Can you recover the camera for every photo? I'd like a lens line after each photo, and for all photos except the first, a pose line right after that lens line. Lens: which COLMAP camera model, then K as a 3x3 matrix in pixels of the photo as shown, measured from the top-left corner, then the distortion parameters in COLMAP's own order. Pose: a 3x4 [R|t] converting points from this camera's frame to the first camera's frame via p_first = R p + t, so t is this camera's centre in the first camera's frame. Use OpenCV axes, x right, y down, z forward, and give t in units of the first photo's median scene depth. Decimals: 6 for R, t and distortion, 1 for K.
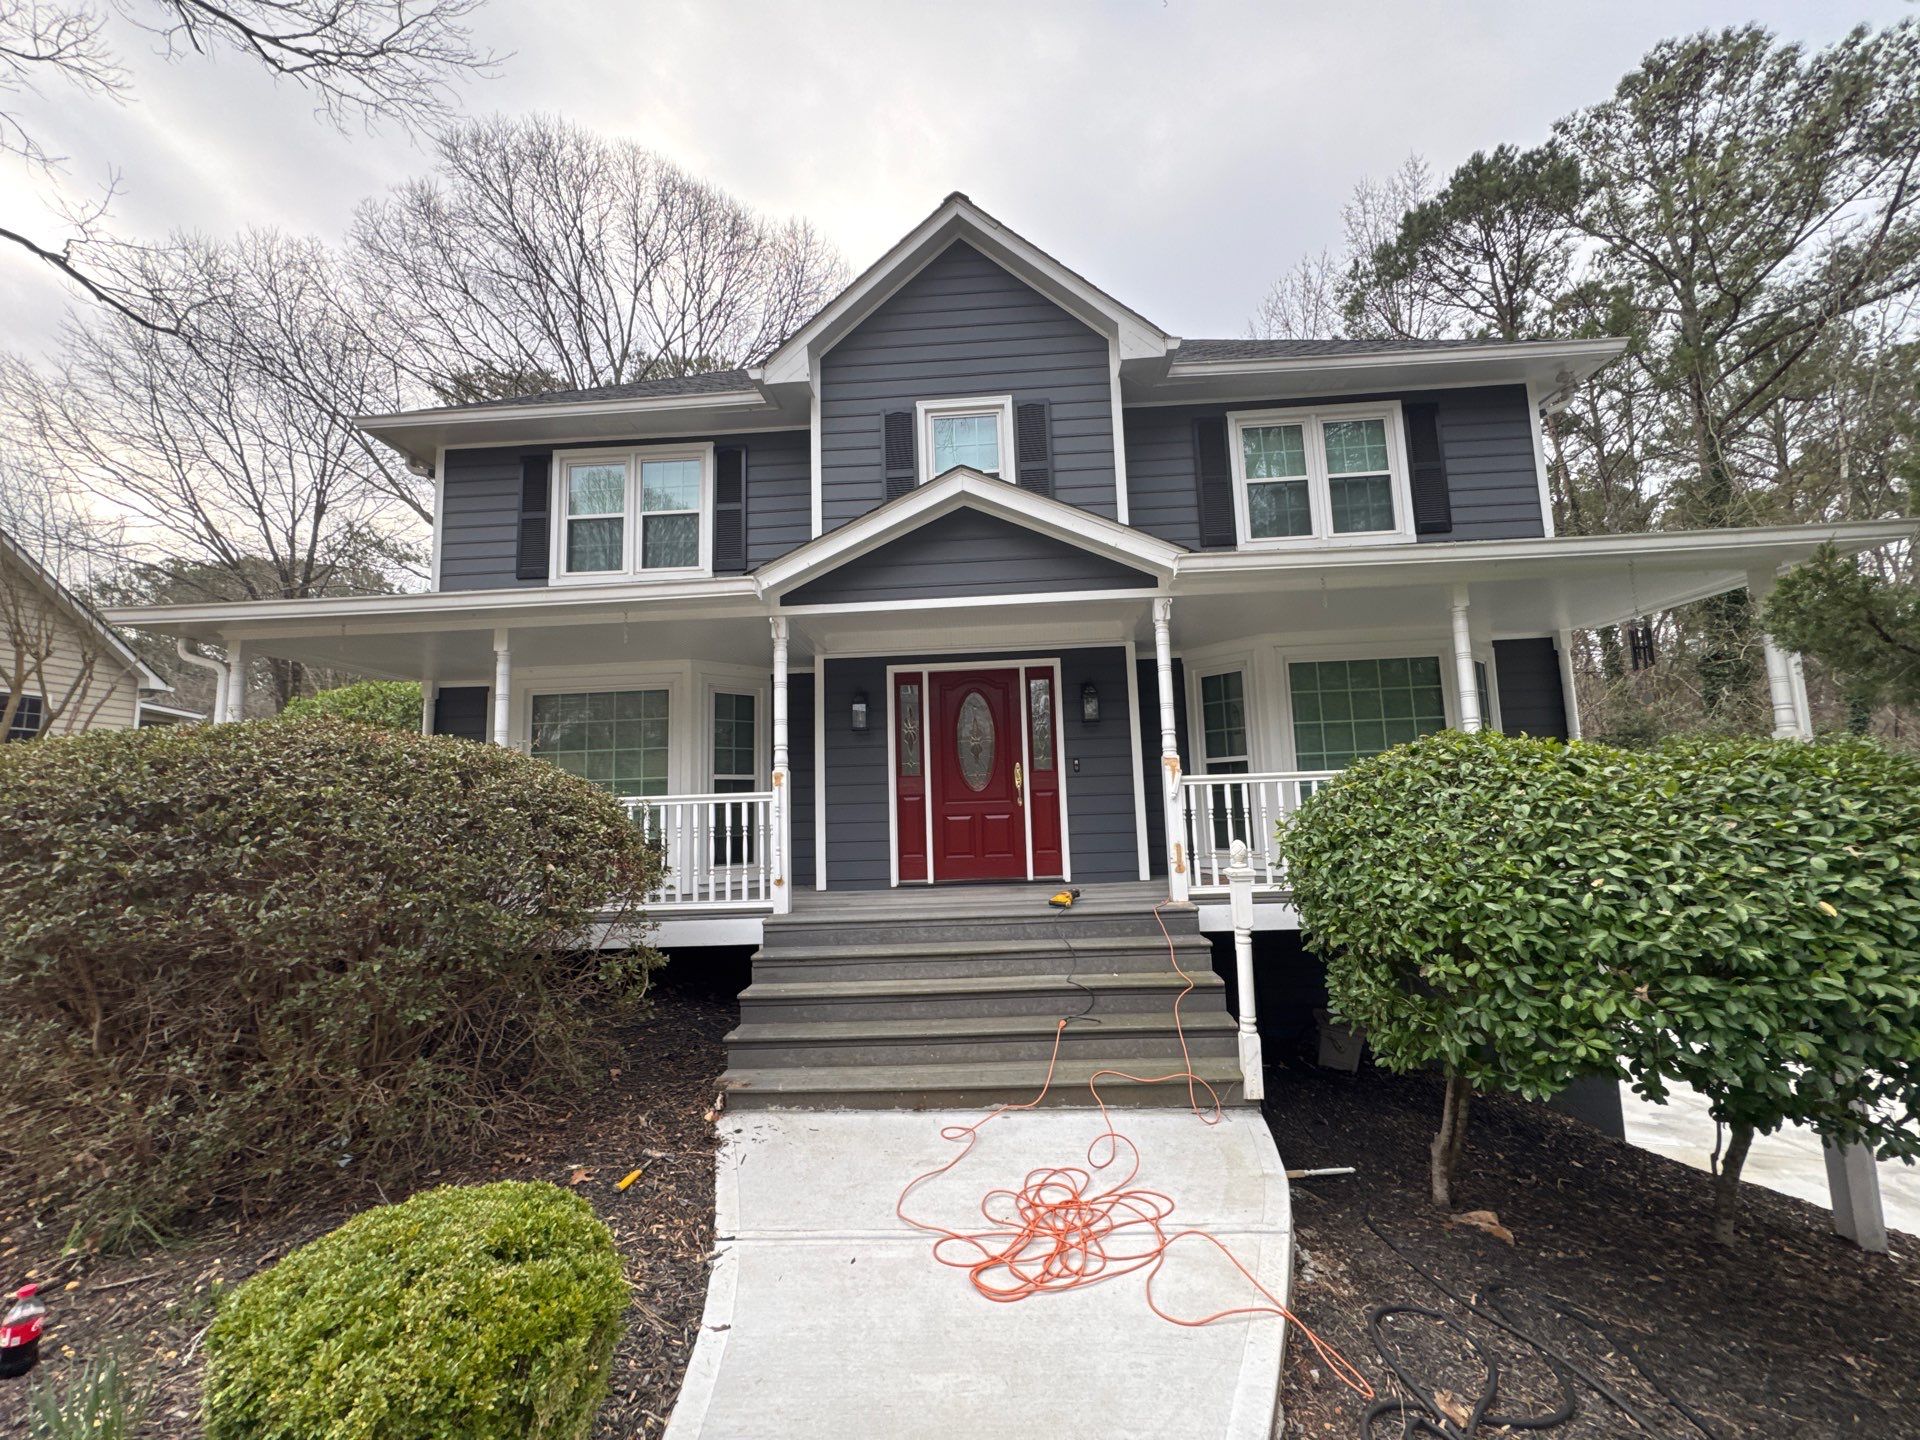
lens RADIAL K [[765.6, 0, 964.4], [0, 765.6, 723.2], [0, 0, 1]] dist [-0.001525, 0.000162]
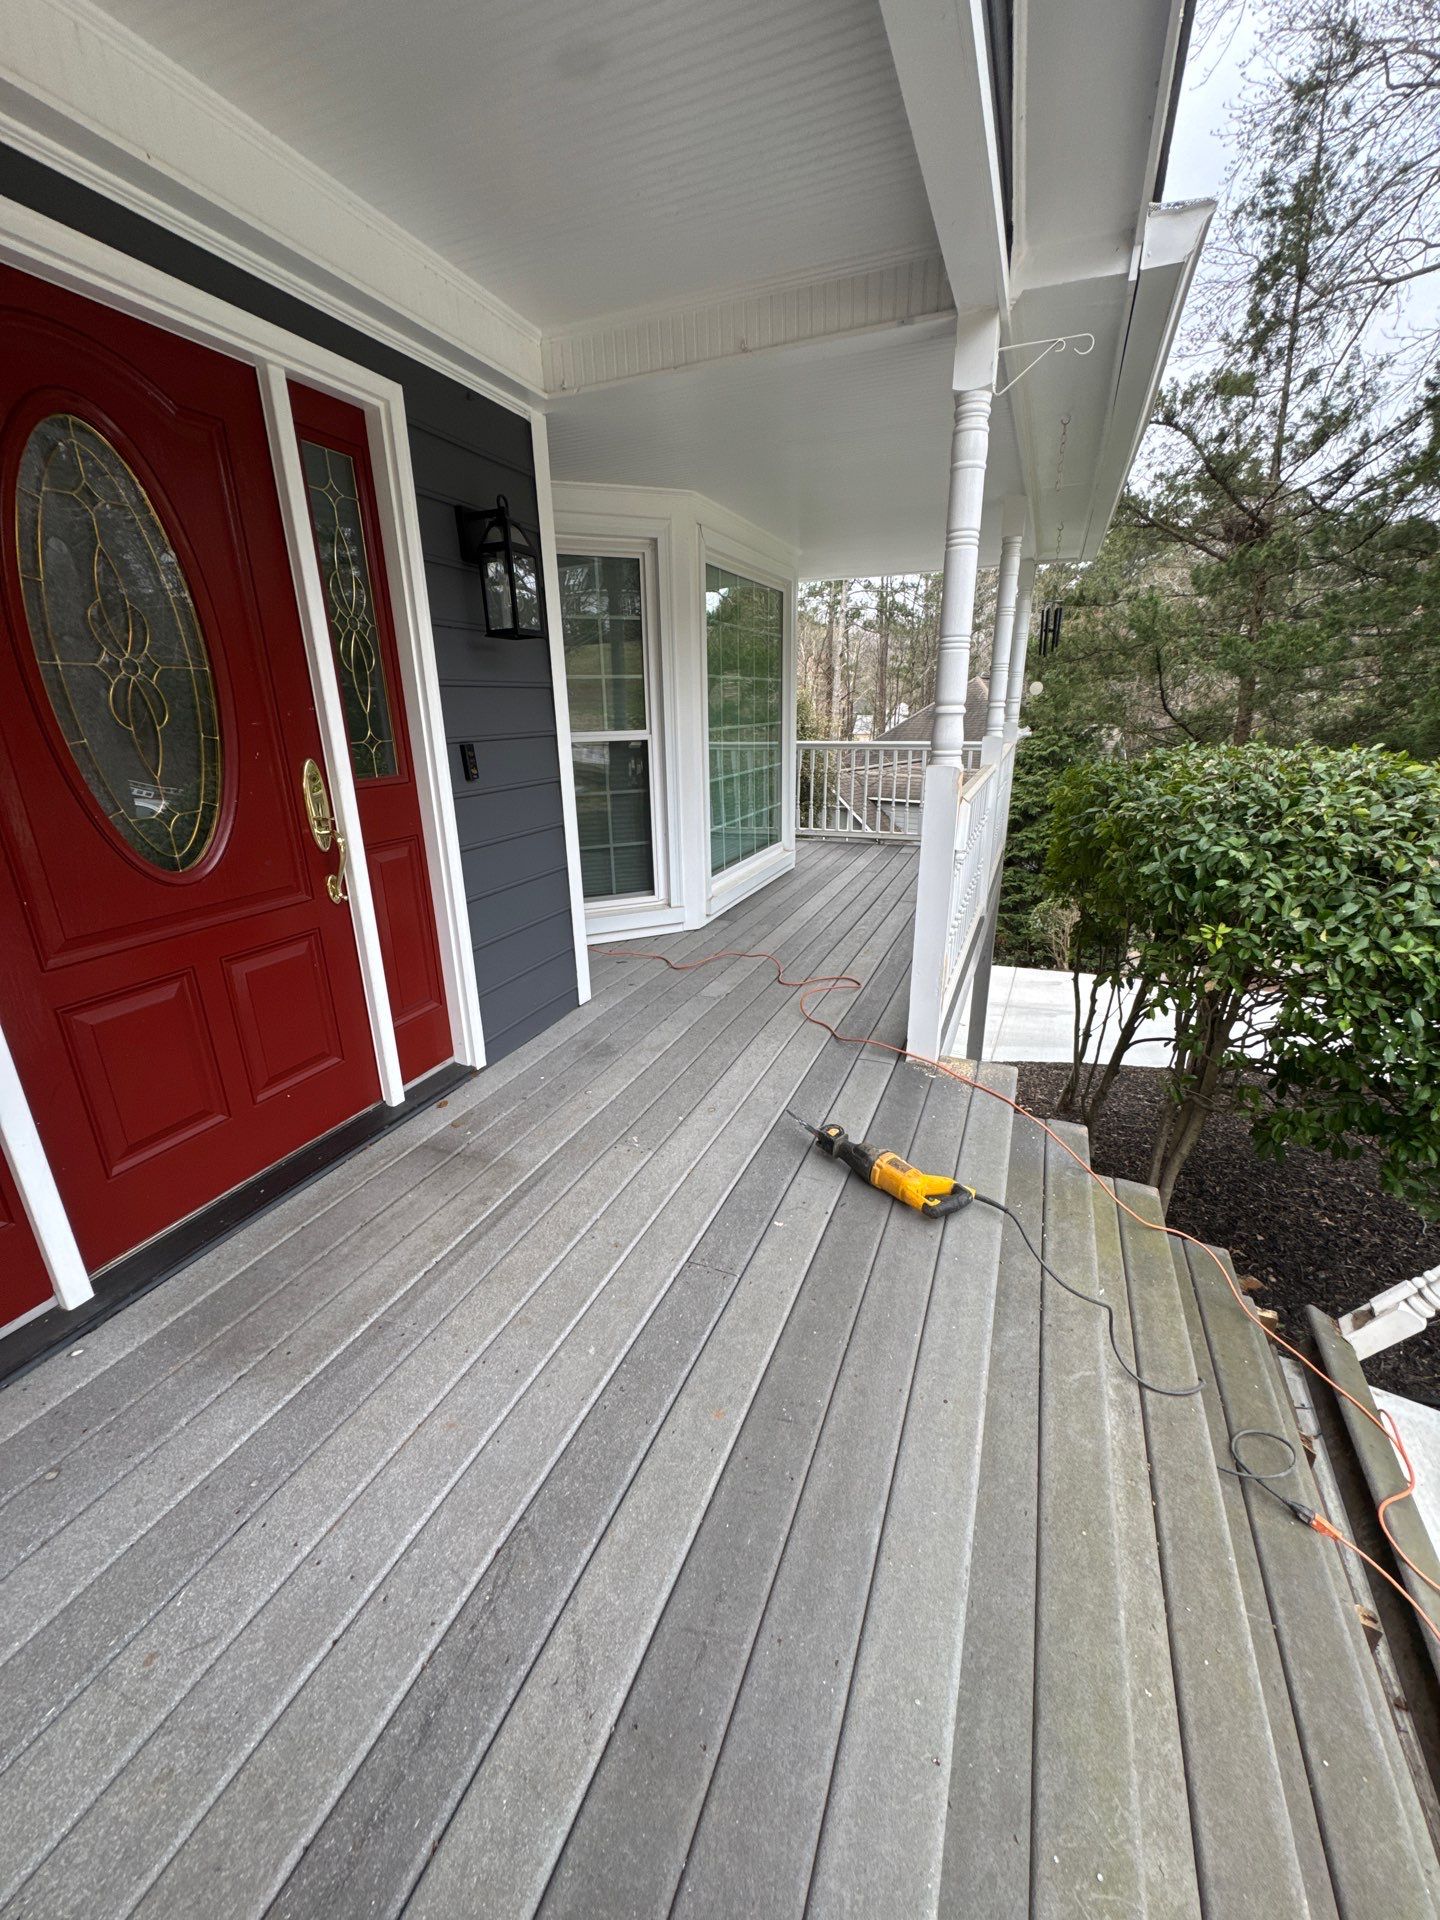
lens RADIAL K [[765.6, 0, 716.9], [0, 765.6, 962.0], [0, 0, 1]] dist [-0.001525, 0.000162]
pose [[0.344497, -0.274471, 0.897768, -0.158761], [-0.087213, 0.942814, 0.321708, 0.018146], [-0.934728, -0.189124, 0.300859, 0.760356]]
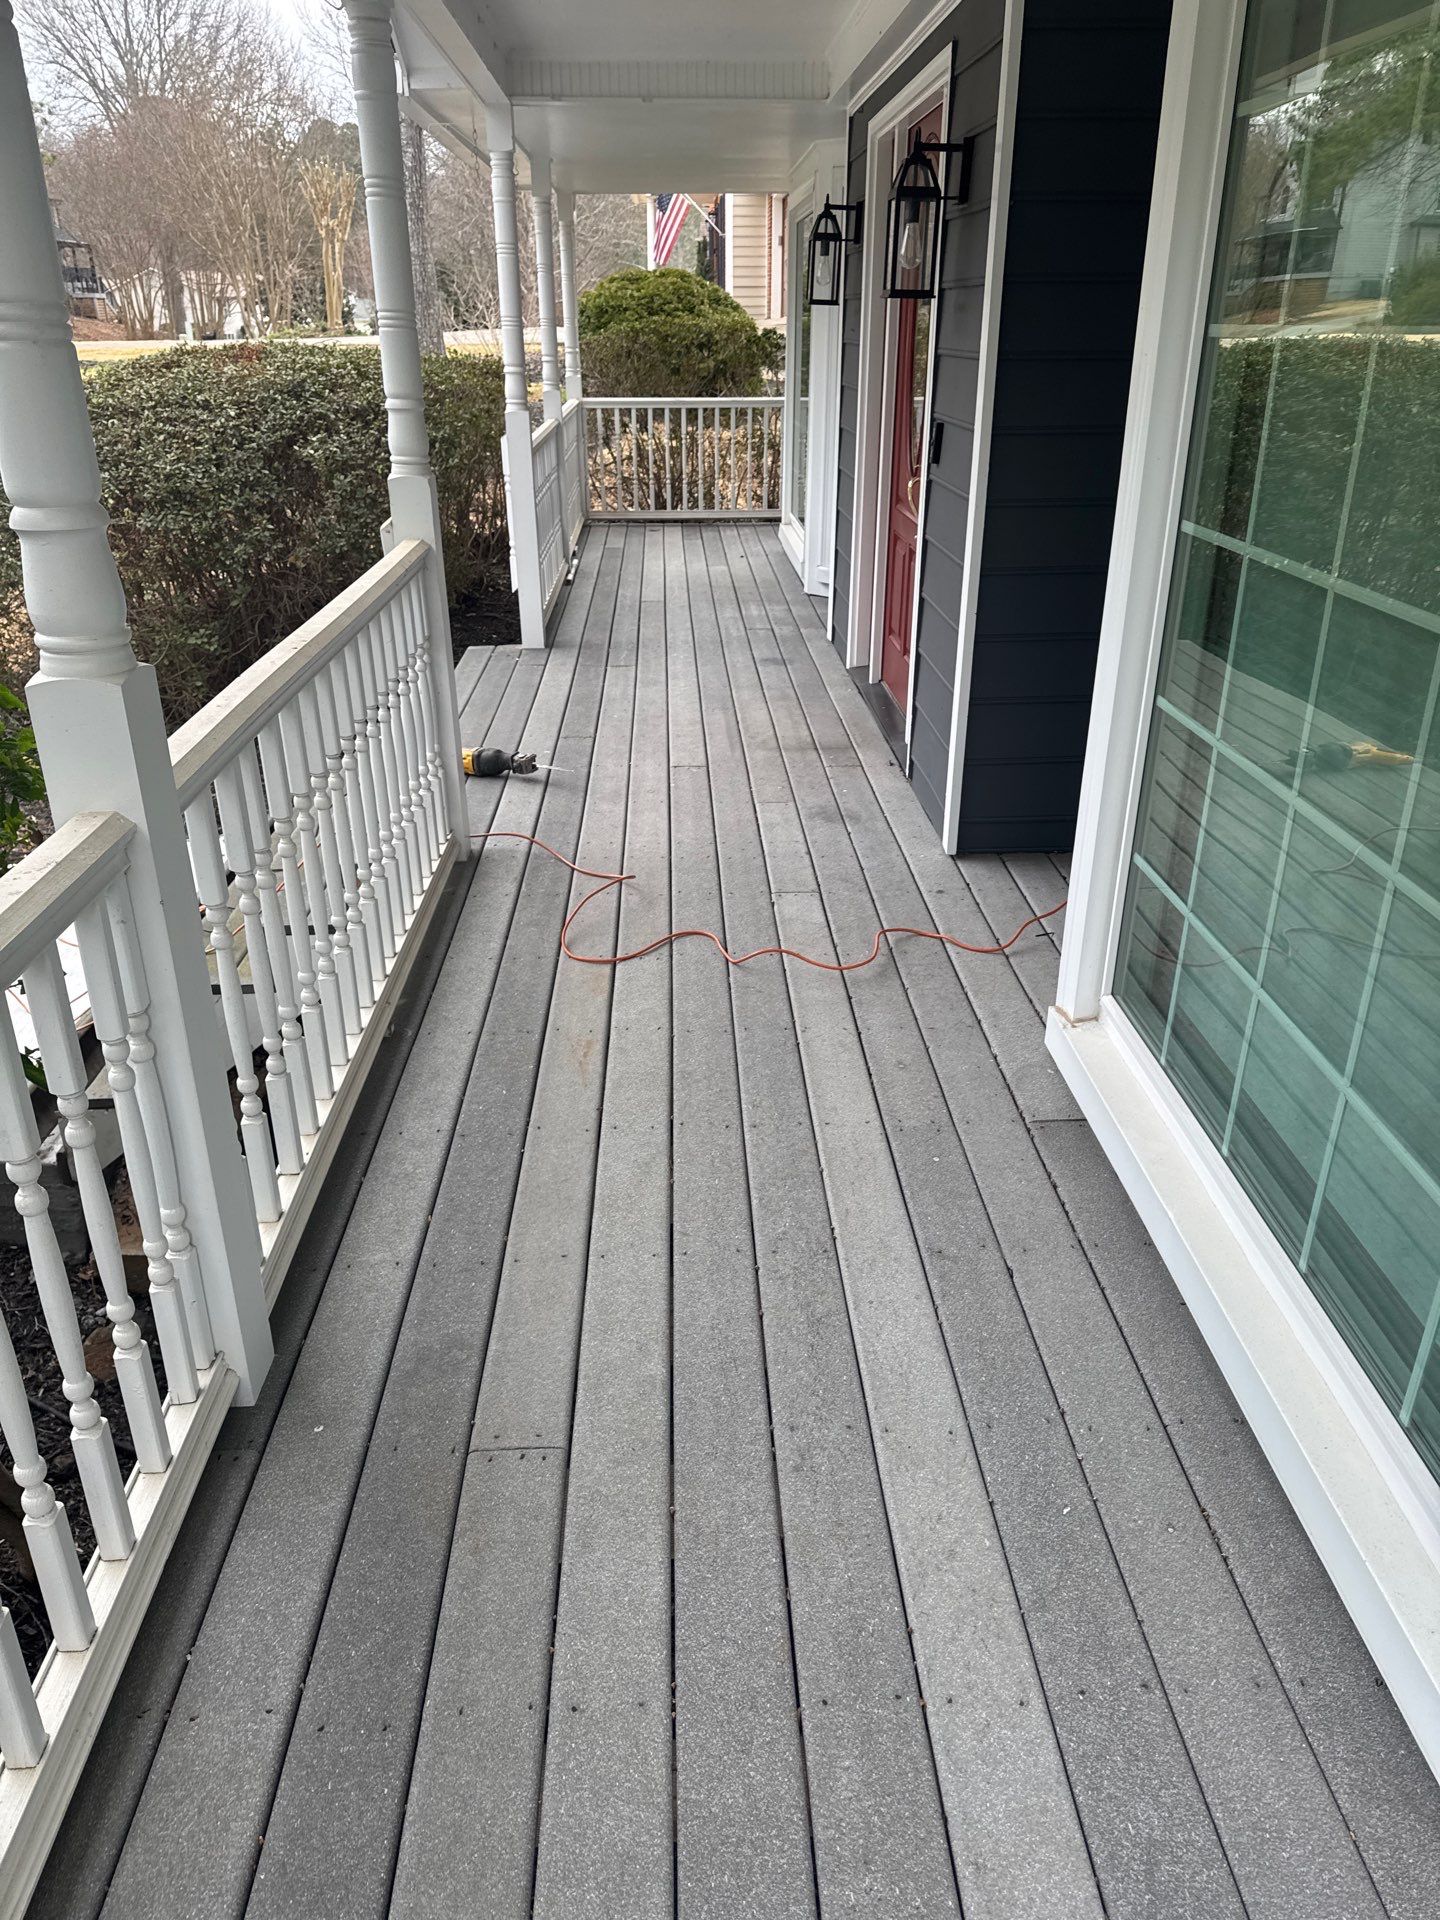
lens RADIAL K [[1365.8, 0, 708.6], [0, 1365.8, 960.3], [0, 0, 1]] dist [0.027558, -0.027798]
pose [[0.073499, 0.454142, -0.887892, 0.738264], [0.096792, 0.882849, 0.459575, -0.027359], [0.992587, -0.119719, 0.020931, 0.858739]]
